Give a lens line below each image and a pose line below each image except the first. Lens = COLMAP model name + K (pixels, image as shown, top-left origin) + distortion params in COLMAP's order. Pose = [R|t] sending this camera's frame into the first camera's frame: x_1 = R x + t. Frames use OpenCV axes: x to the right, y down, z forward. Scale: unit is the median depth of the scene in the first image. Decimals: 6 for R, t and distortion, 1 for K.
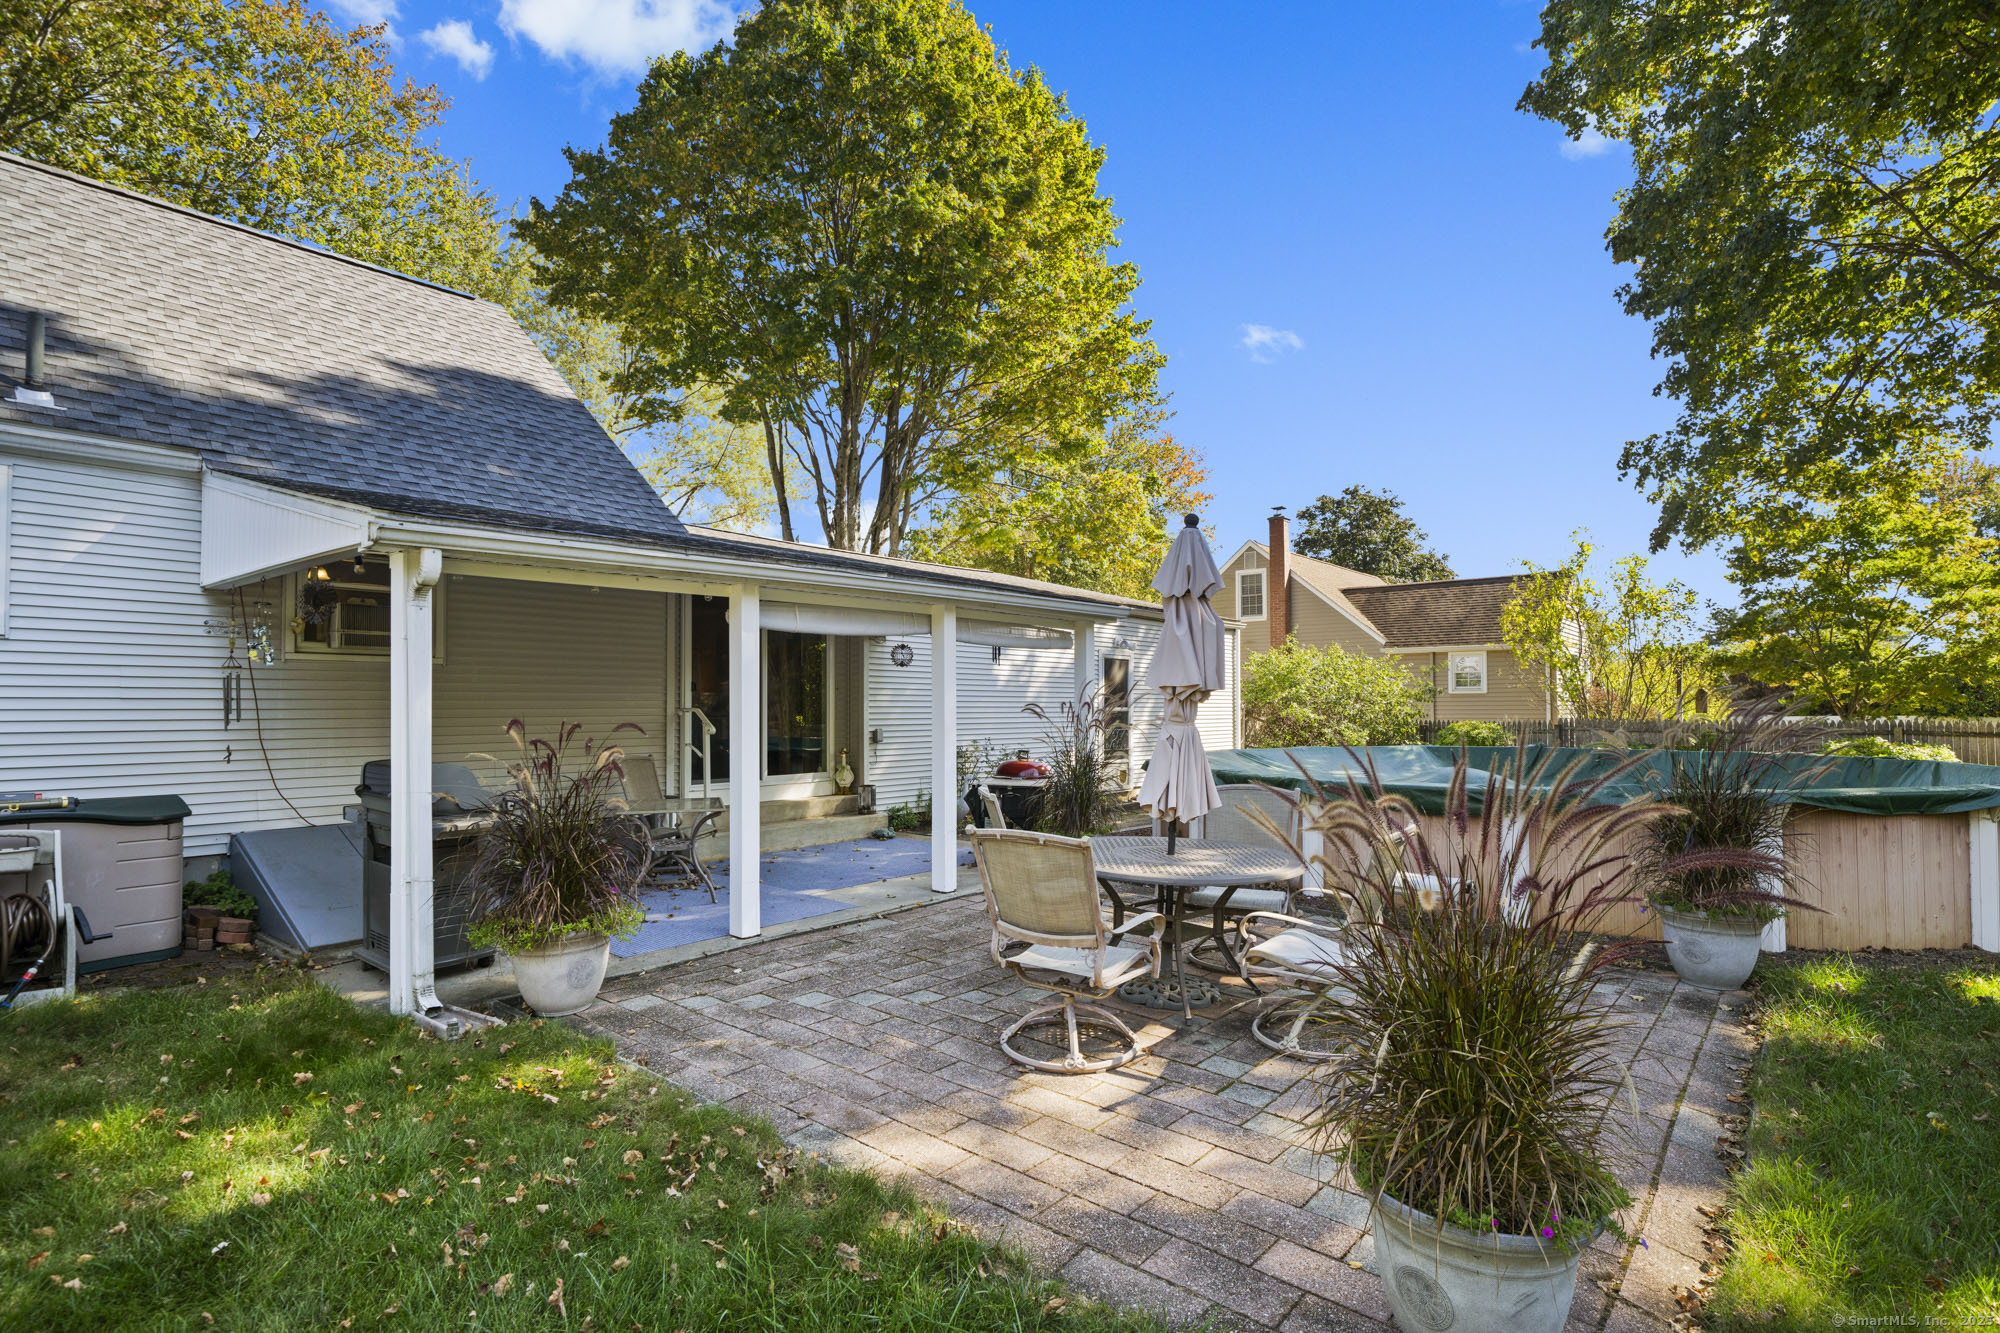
lens RADIAL K [[929.8, 0, 1000.0], [0, 929.8, 666.5], [0, 0, 1]] dist [-0.002847, -0.000431]
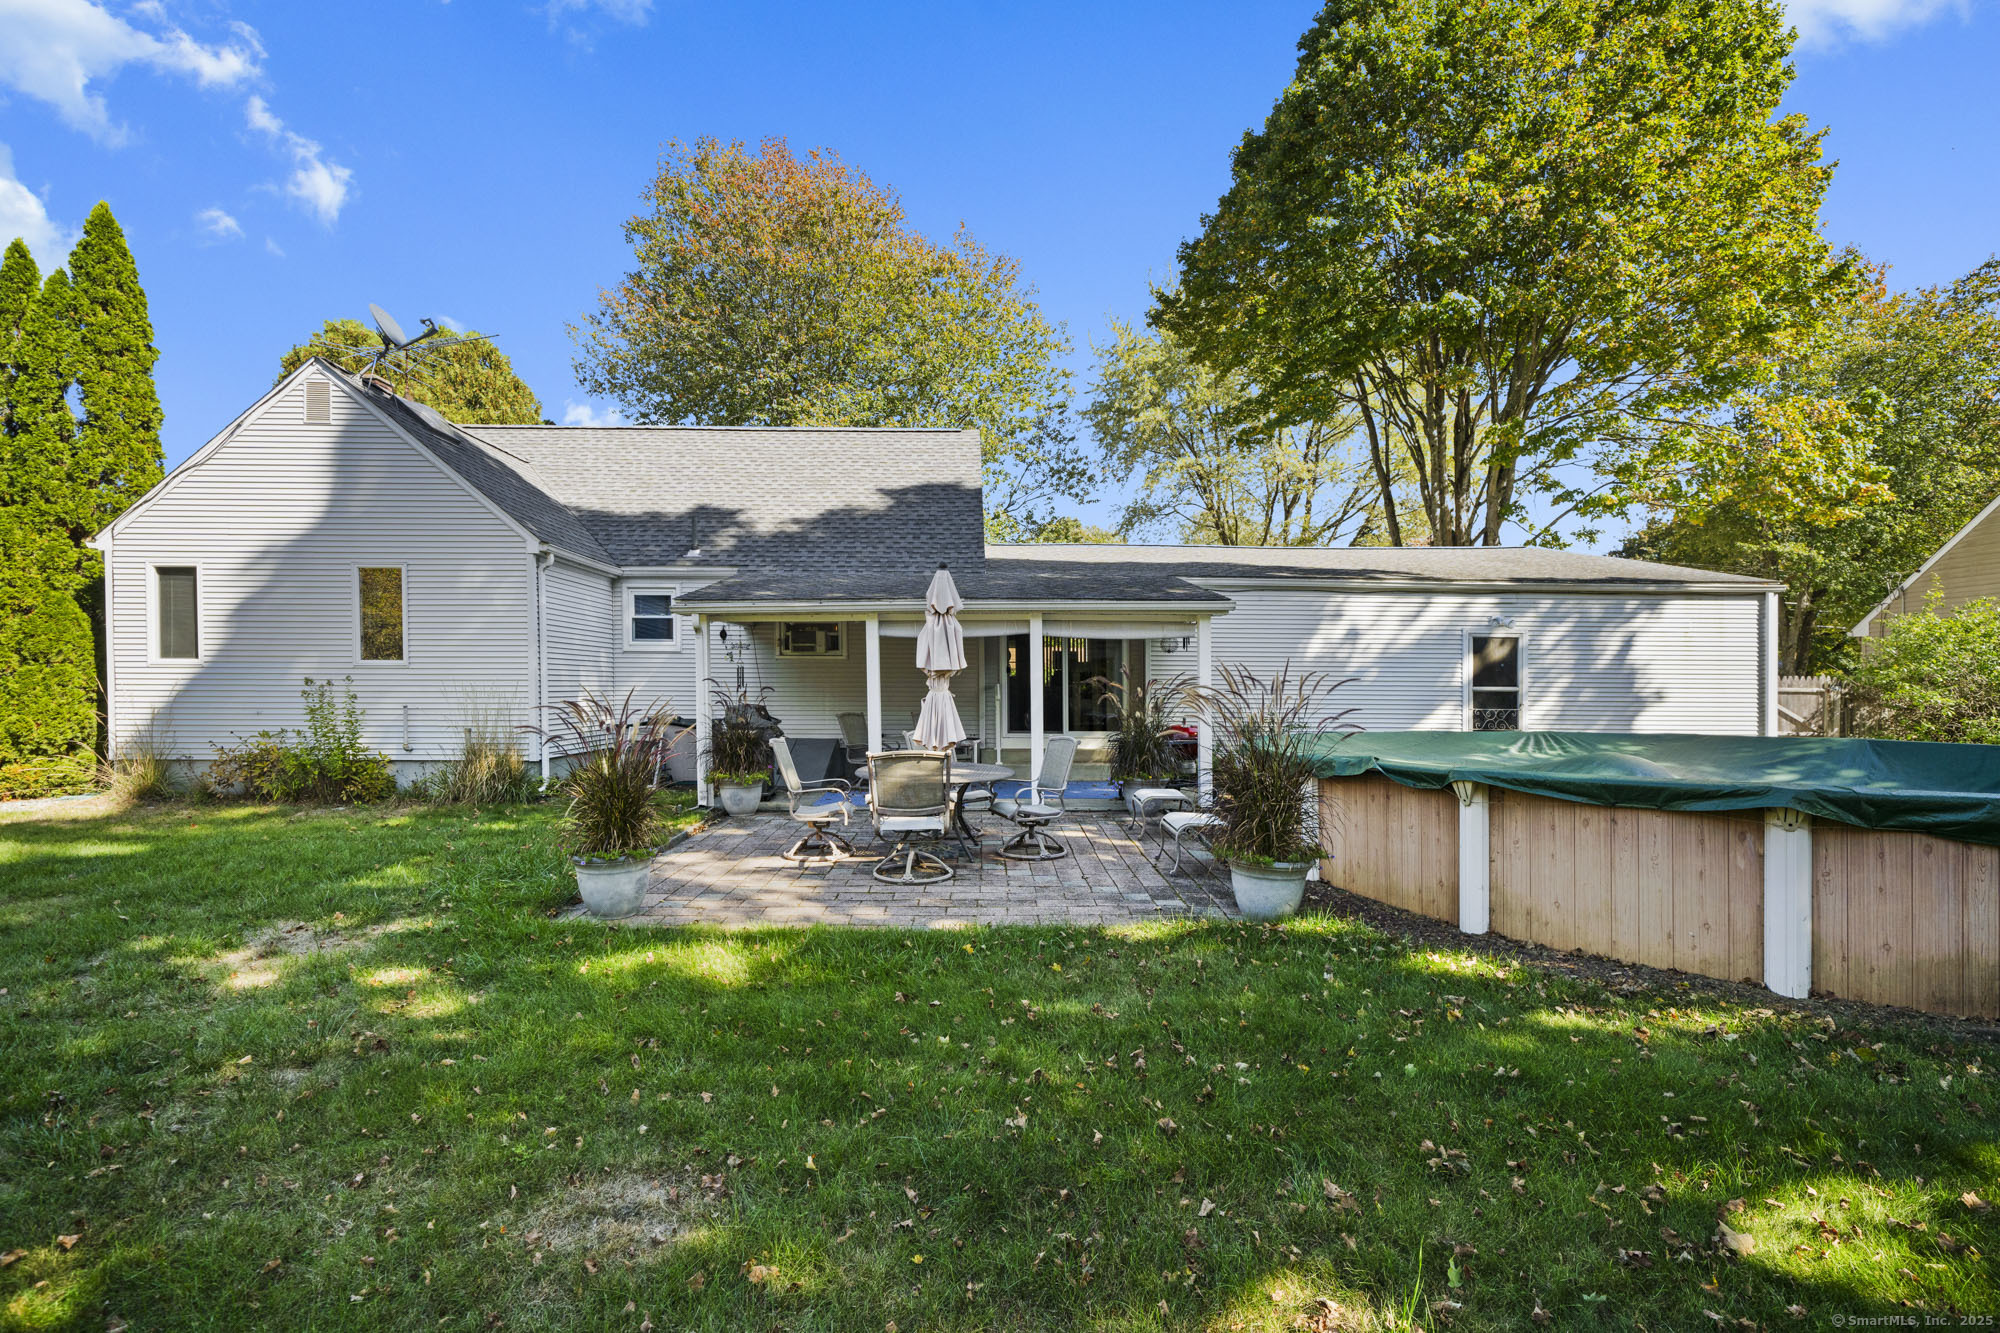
lens RADIAL K [[883.9, 0, 1028.2], [0, 883.9, 667.1], [0, 0, 1]] dist [0.000534, 0.000054]
pose [[0.685811, -0.008728, -0.727727, 0.962060], [0.023914, 0.999658, 0.010546, 0.005350], [0.727386, -0.024635, 0.685786, 0.022591]]
